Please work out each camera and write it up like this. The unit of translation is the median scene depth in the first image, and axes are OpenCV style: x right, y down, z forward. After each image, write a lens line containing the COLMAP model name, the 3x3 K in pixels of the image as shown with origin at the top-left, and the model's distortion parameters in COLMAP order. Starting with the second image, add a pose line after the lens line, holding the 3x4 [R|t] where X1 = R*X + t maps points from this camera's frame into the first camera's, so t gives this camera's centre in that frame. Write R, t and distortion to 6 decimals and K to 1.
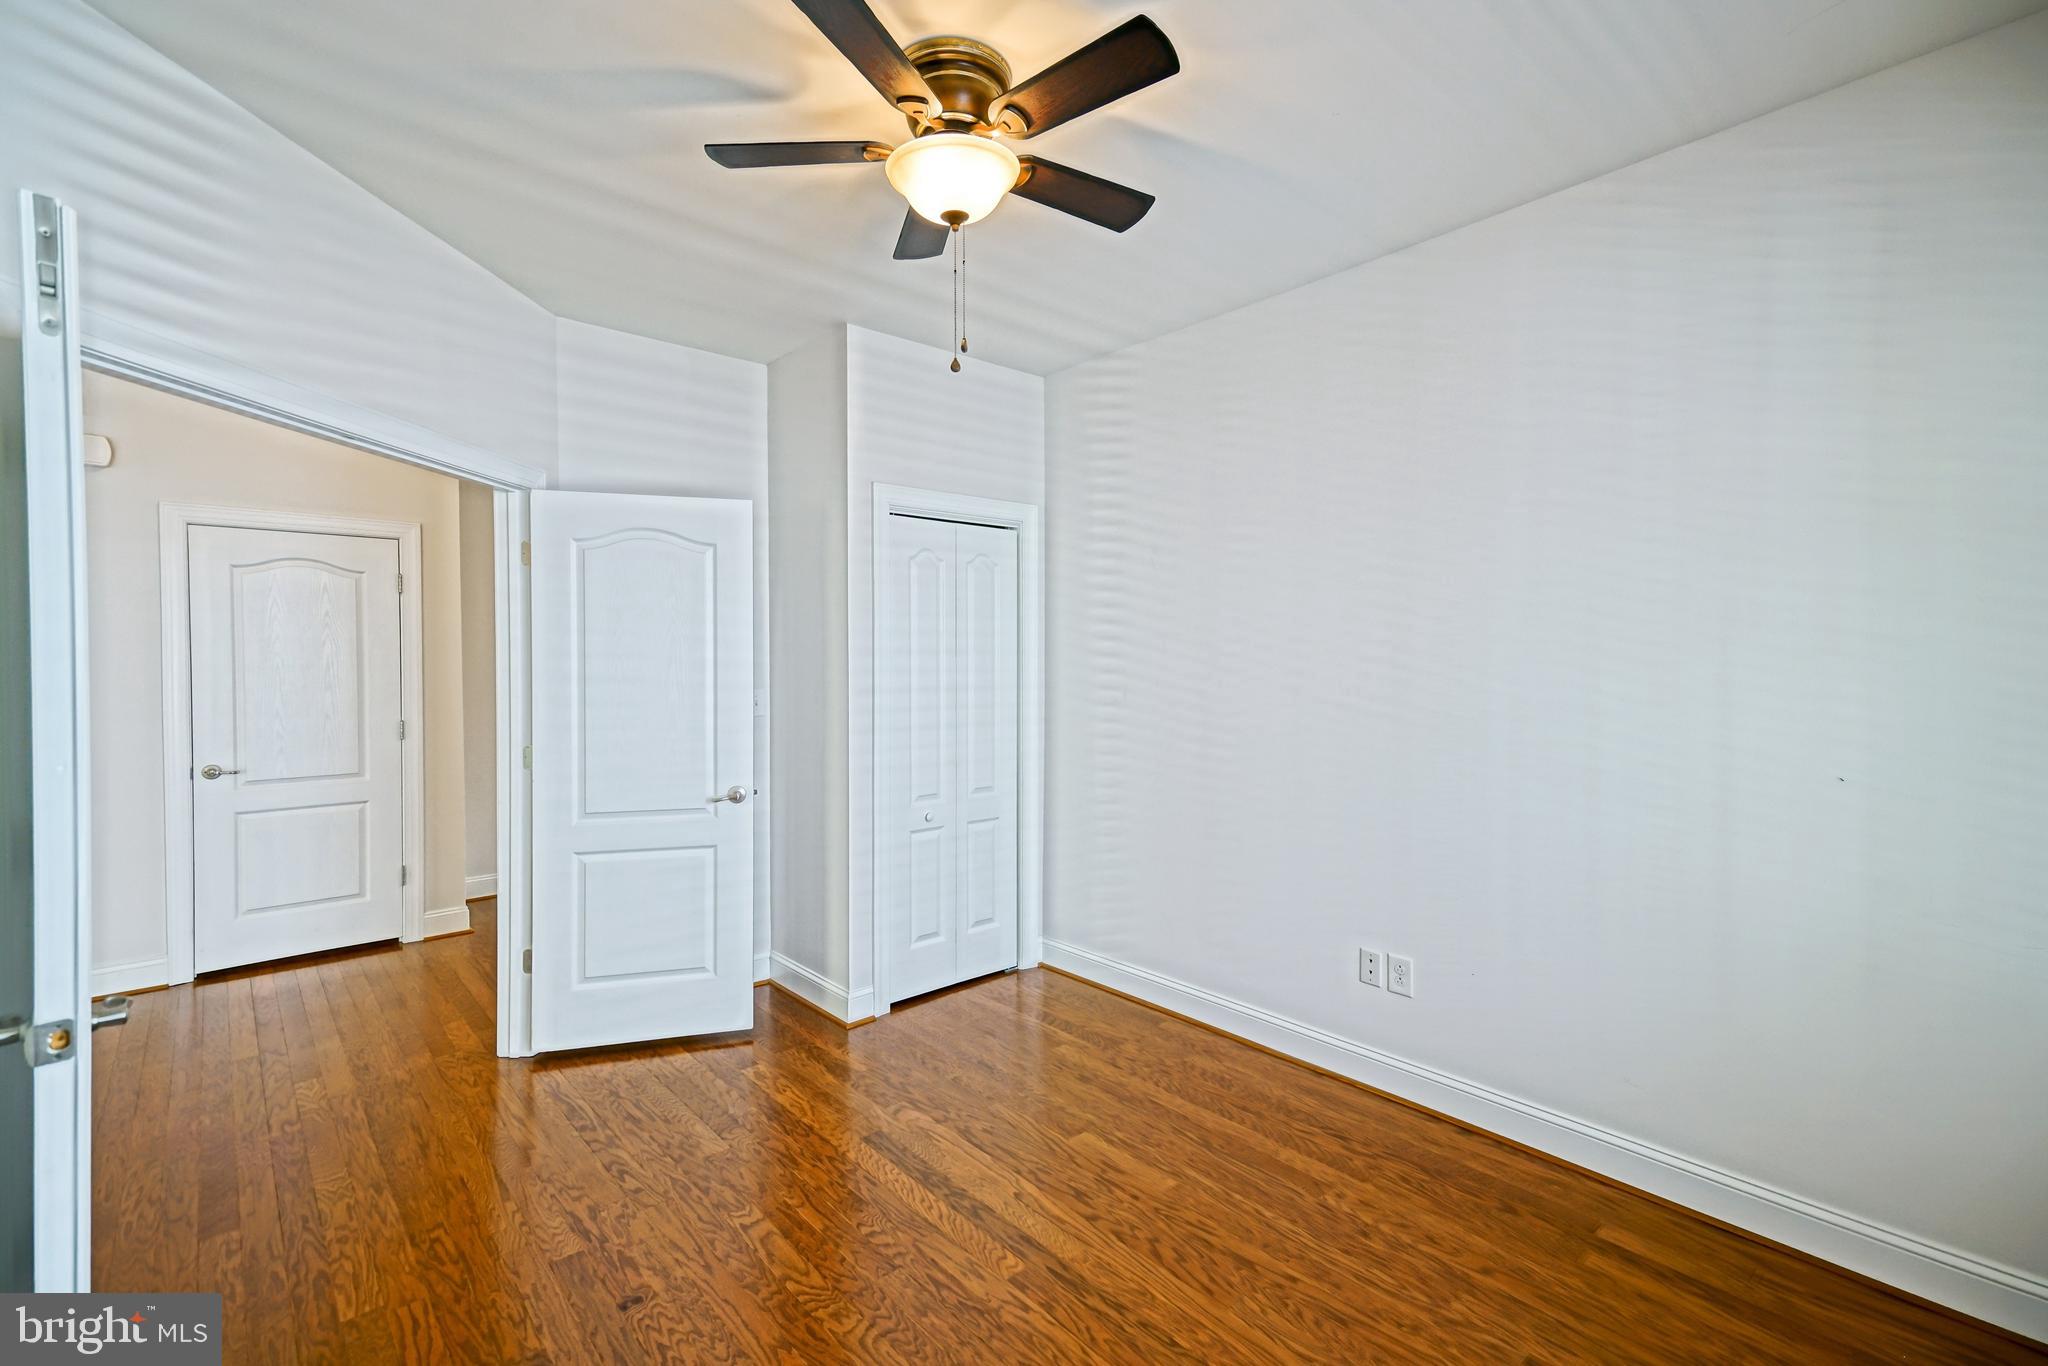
lens RADIAL K [[916.1, 0, 1009.1], [0, 916.1, 678.2], [0, 0, 1]] dist [0.038011, -0.000068]
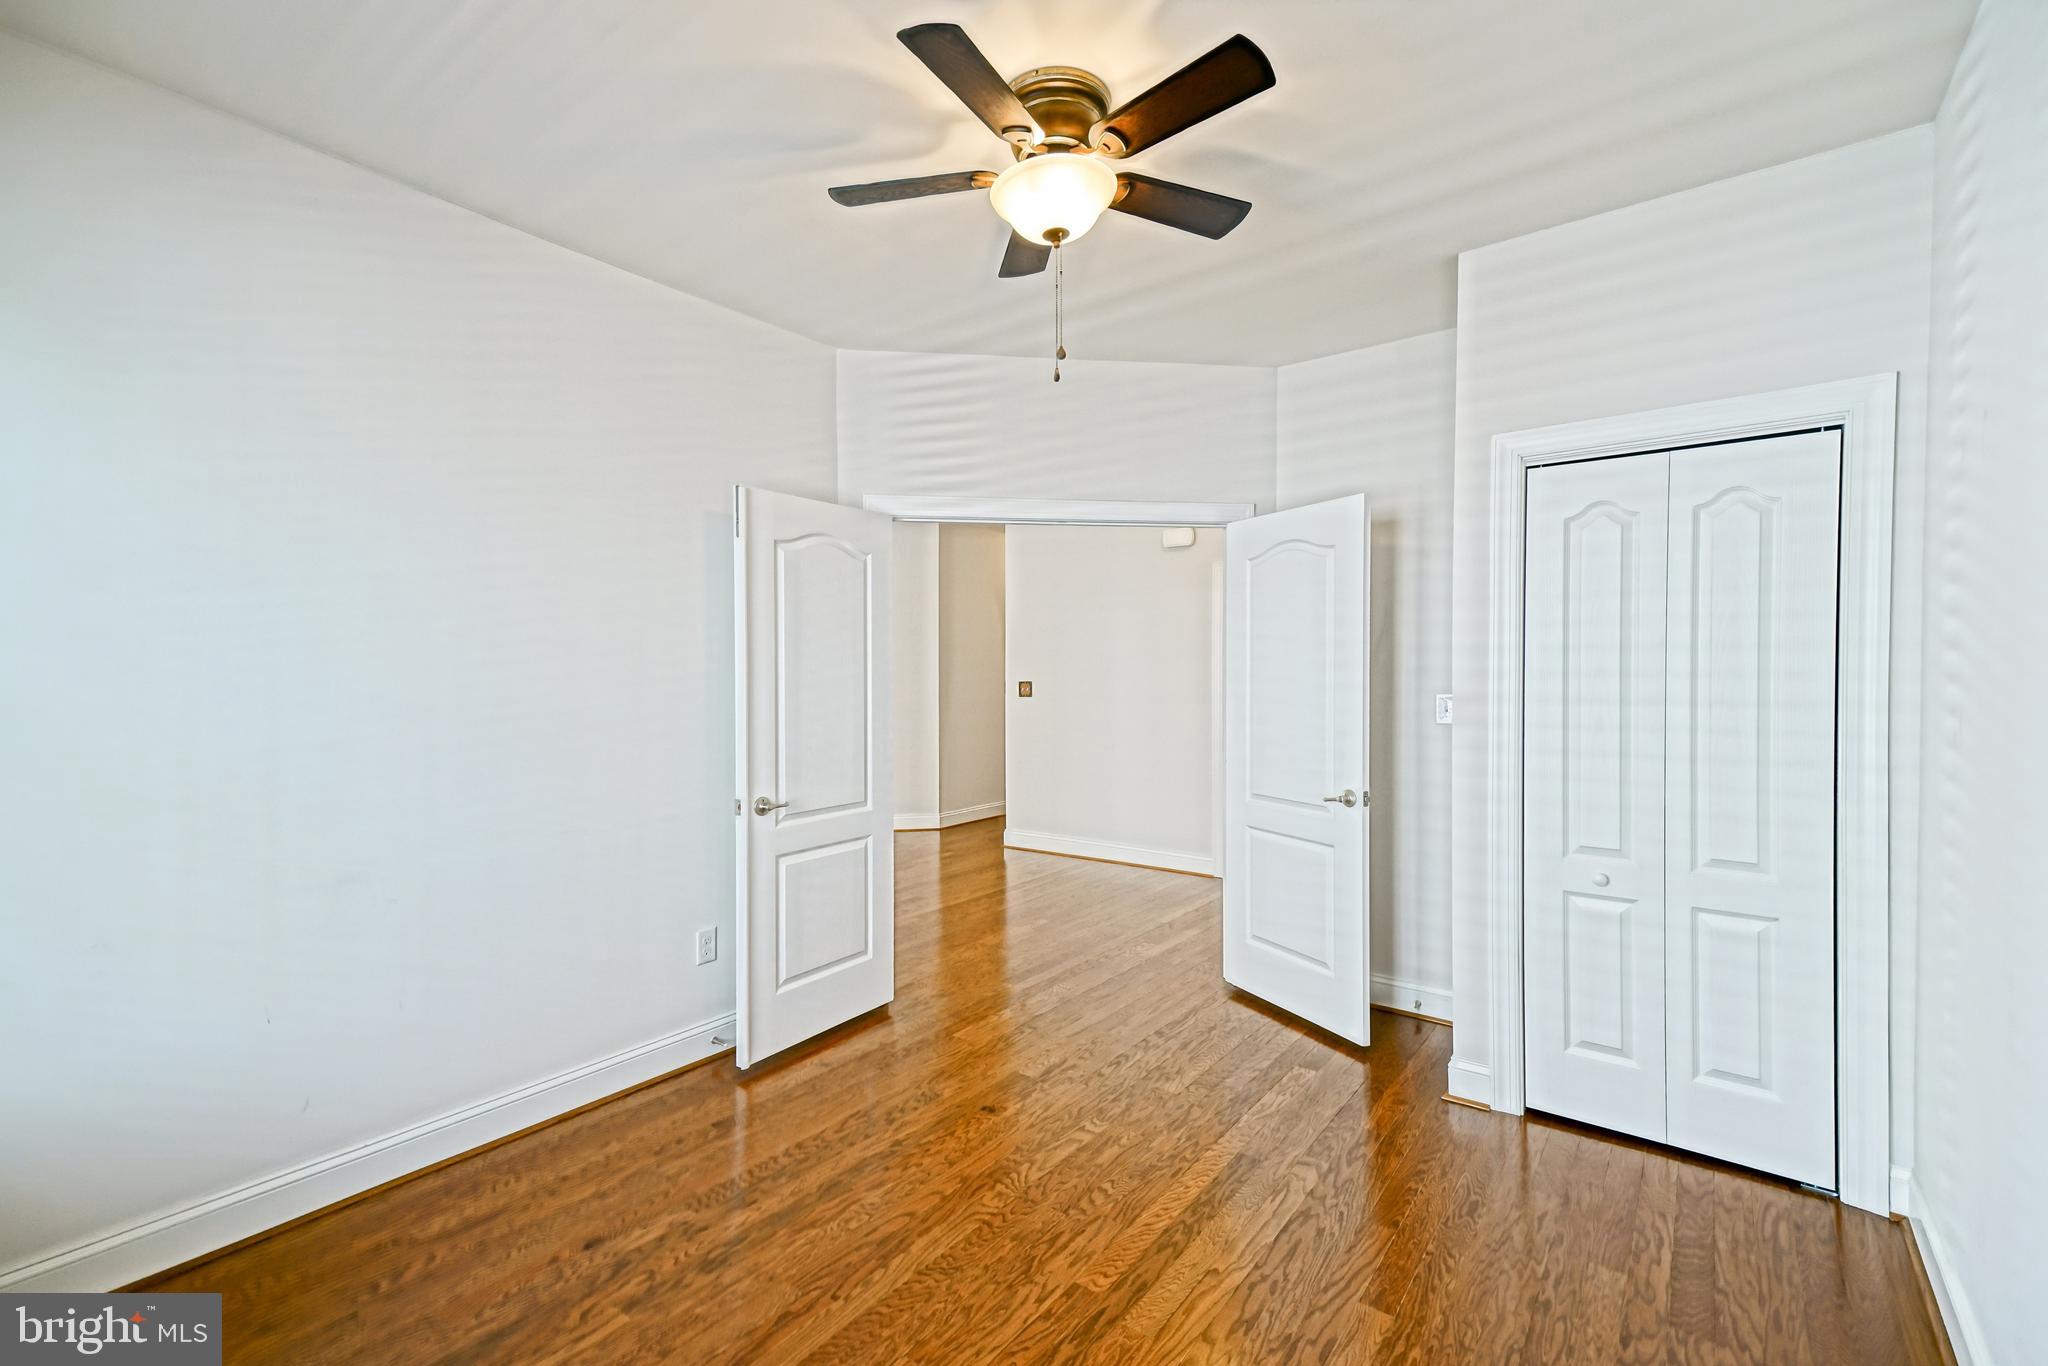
lens RADIAL K [[916.1, 0, 1018.4], [0, 916.1, 685.4], [0, 0, 1]] dist [0.038011, -0.000068]
pose [[0.193910, 0.016623, -0.980878, 0.725209], [-0.024846, 0.999619, 0.012028, 0.005086], [0.980705, 0.022038, 0.194249, 0.569338]]
